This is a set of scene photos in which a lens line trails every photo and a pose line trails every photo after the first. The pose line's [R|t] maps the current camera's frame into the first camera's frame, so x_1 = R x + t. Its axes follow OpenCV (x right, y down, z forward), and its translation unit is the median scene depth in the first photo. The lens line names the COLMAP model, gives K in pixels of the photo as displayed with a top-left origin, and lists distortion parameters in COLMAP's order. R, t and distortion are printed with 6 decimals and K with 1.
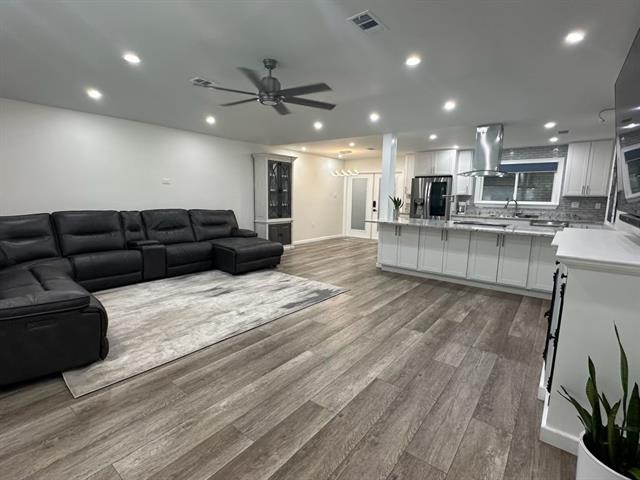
lens RADIAL K [[314.2, 0, 319.8], [0, 314.2, 242.8], [0, 0, 1]] dist [-0.003553, 0.001224]
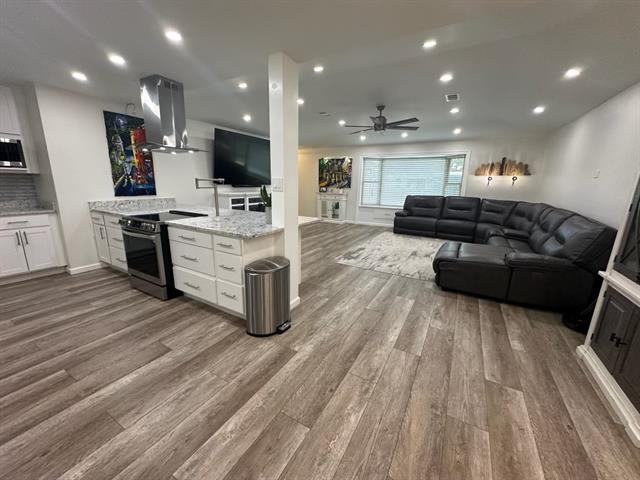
lens RADIAL K [[255.2, 0, 320.2], [0, 255.2, 240.3], [0, 0, 1]] dist [-0.004887, 0.000677]
pose [[-0.988905, -0.004346, -0.148486, 0.241278], [-0.059362, 0.927851, 0.368195, -0.245953], [0.136173, 0.372925, -0.917815, 1.592489]]
